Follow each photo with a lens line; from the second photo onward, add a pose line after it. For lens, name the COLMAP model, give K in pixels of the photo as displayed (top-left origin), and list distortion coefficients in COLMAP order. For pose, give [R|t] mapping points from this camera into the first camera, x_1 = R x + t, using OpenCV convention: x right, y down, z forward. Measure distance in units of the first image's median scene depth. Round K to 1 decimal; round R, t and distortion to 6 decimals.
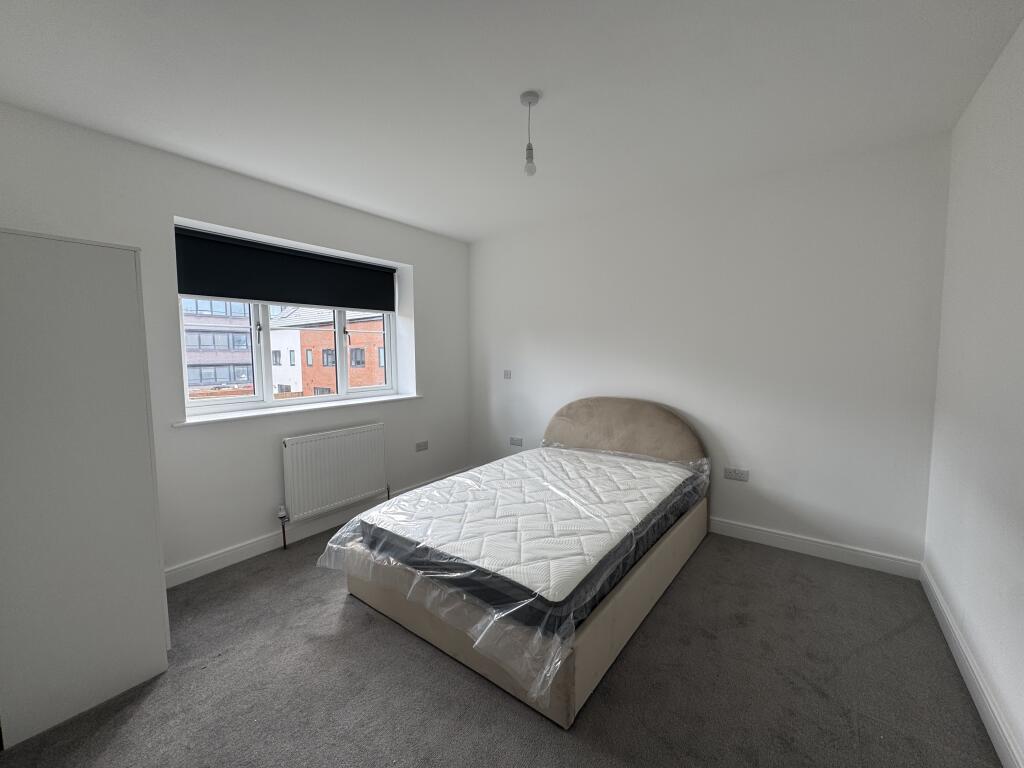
lens RADIAL K [[406.7, 0, 512.0], [0, 406.7, 384.0], [0, 0, 1]] dist [-0.001066, -0.000112]
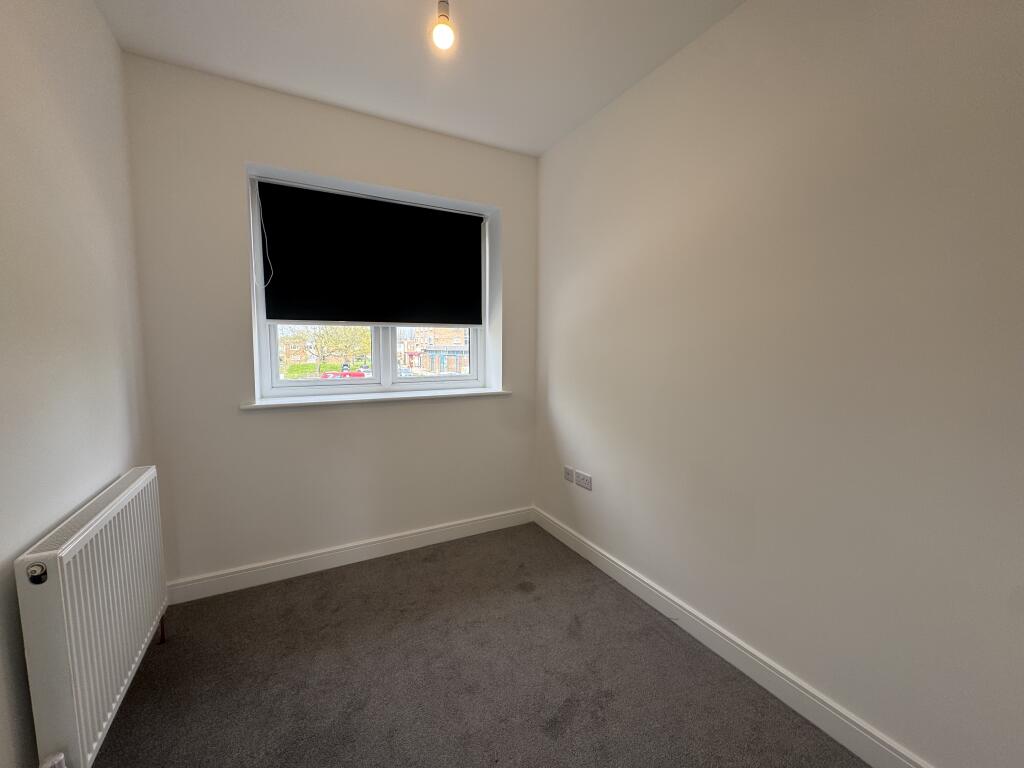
lens RADIAL K [[406.7, 0, 512.0], [0, 406.7, 384.0], [0, 0, 1]] dist [-0.001066, -0.000112]
pose [[0.907277, 0.058489, -0.416447, 0.143946], [-0.048556, 0.998227, 0.034413, -0.016950], [0.417721, -0.011001, 0.908509, 0.591631]]
